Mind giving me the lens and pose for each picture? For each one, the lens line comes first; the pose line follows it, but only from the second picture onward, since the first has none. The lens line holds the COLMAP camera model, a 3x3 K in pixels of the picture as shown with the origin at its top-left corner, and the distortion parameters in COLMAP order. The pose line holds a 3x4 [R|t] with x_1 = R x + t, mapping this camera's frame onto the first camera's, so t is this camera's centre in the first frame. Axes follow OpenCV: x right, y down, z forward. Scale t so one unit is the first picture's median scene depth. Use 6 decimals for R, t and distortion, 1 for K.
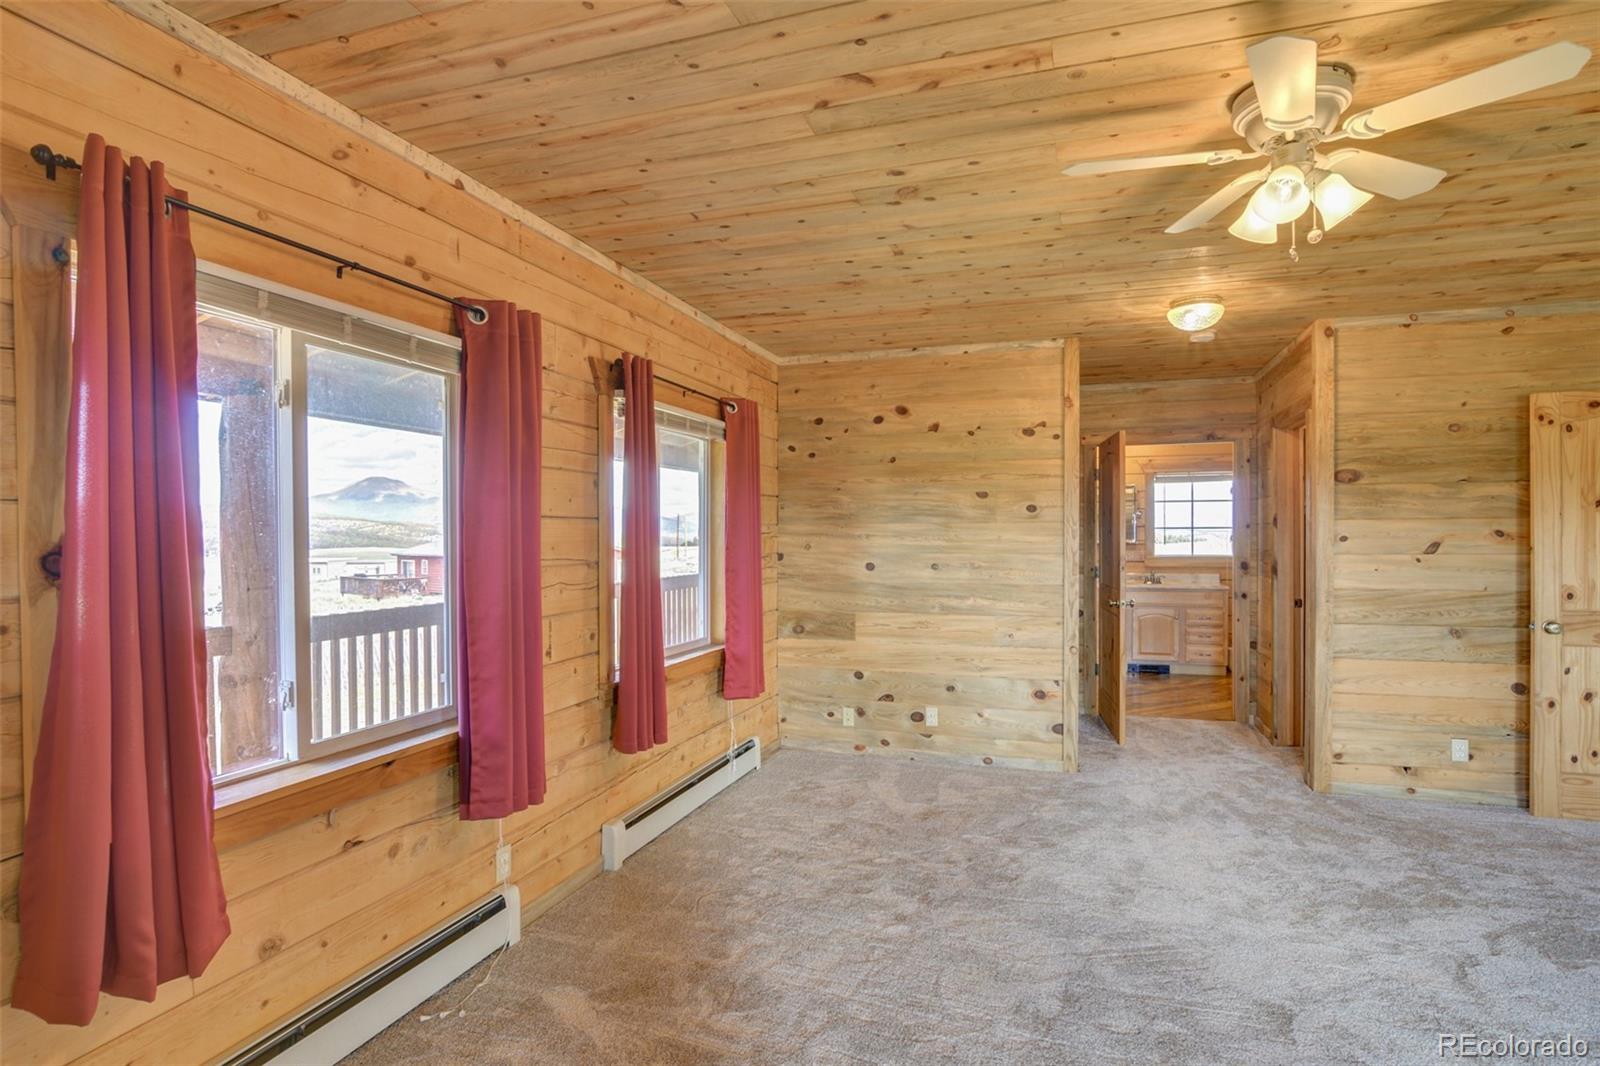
lens RADIAL K [[781.7, 0, 800.9], [0, 781.7, 542.6], [0, 0, 1]] dist [-0.021060, 0.000751]
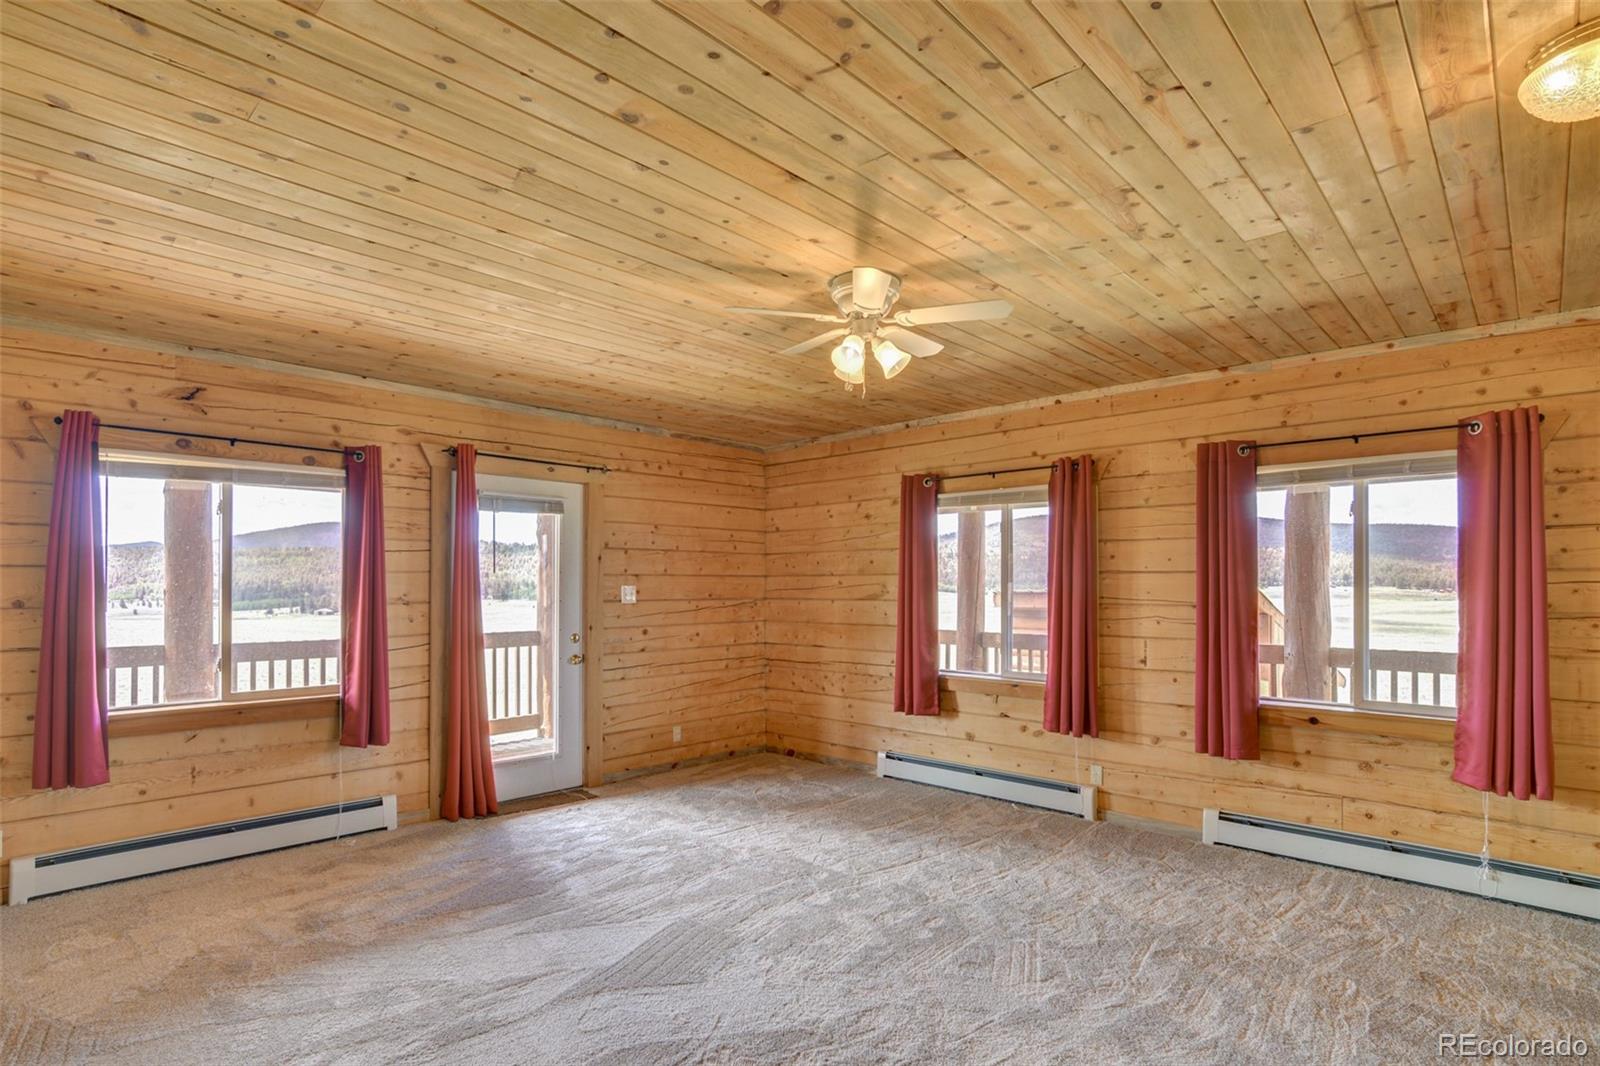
lens RADIAL K [[813.0, 0, 776.5], [0, 813.0, 569.9], [0, 0, 1]] dist [-0.016985, 0.000112]
pose [[-0.403366, -0.010282, -0.914981, 1.663457], [-0.007826, 0.999939, -0.007787, -0.022462], [0.915005, 0.004020, -0.403421, 1.157691]]
